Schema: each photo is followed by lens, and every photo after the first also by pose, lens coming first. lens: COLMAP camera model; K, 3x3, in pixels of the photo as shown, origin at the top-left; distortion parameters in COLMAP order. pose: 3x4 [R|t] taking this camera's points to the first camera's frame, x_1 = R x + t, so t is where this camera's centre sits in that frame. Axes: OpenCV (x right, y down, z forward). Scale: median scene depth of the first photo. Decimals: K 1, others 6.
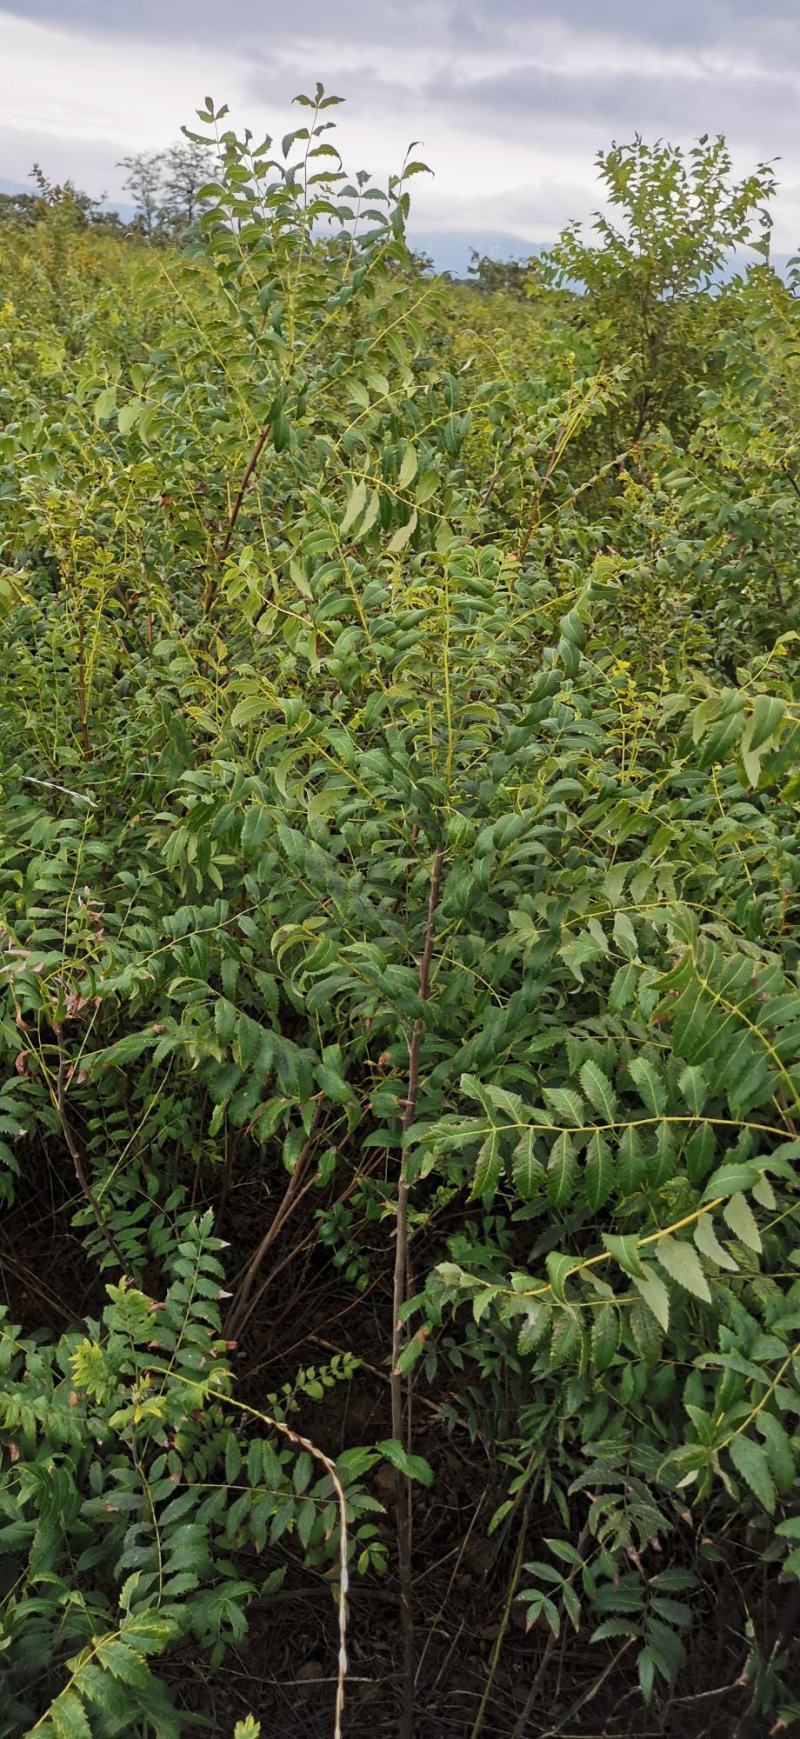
lens RADIAL K [[1288.9, 0, 379.5], [0, 1288.9, 831.5], [0, 0, 1]] dist [0.000071, -0.037230]
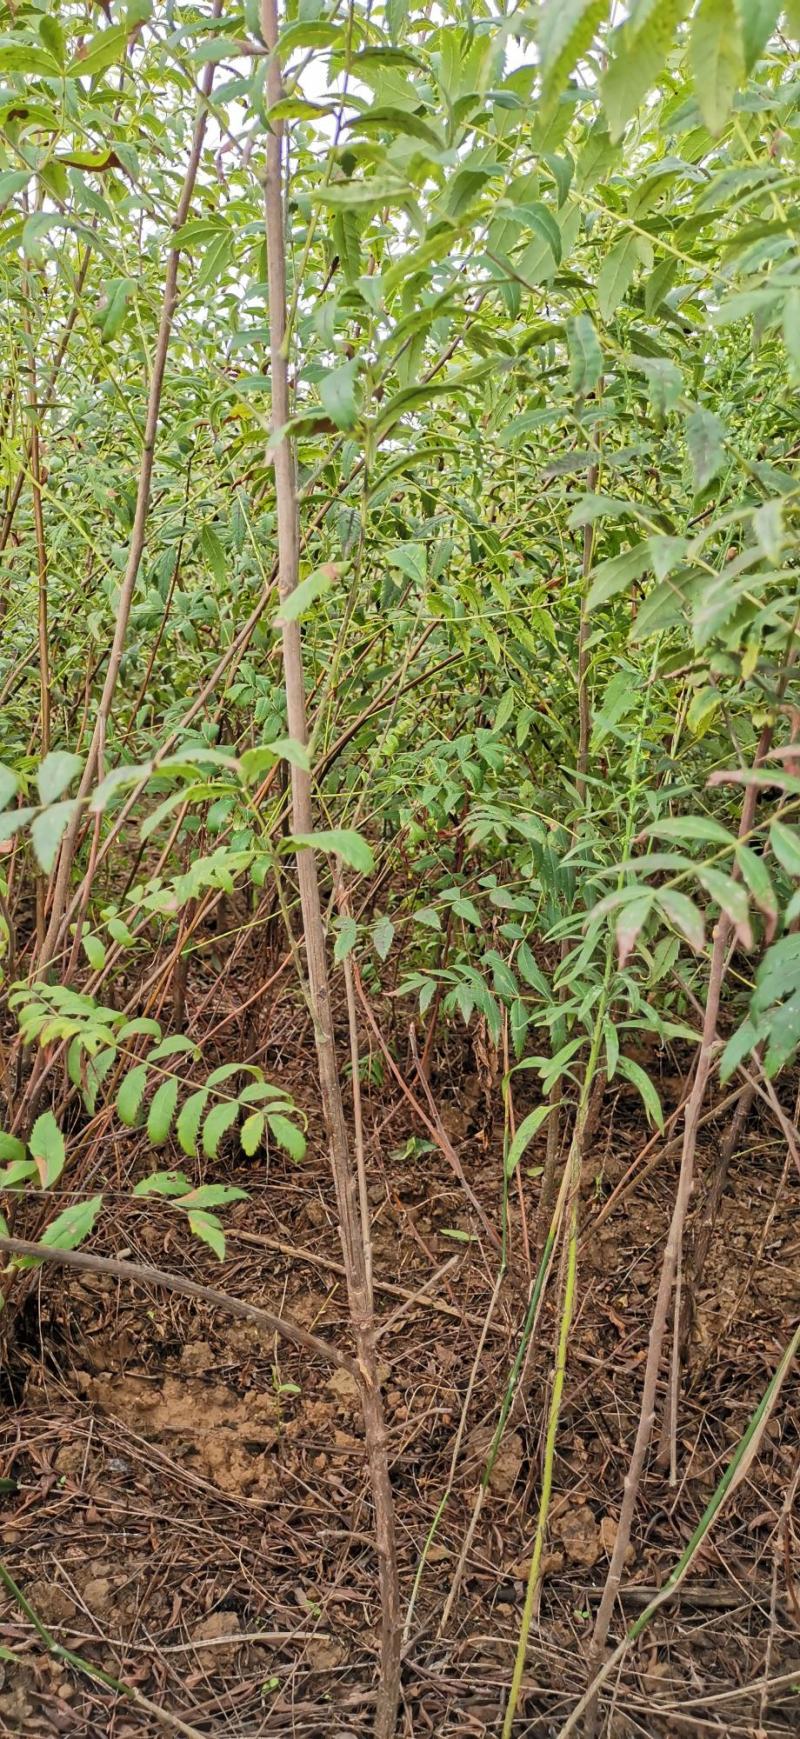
lens RADIAL K [[1292.5, 0, 400.0], [0, 1292.5, 869.5], [0, 0, 1]] dist [-0.000056, -0.003786]
pose [[0.996705, -0.065602, 0.047710, 0.029363], [0.072391, 0.984736, -0.158283, 0.624733], [-0.036598, 0.161215, 0.986240, 0.569053]]
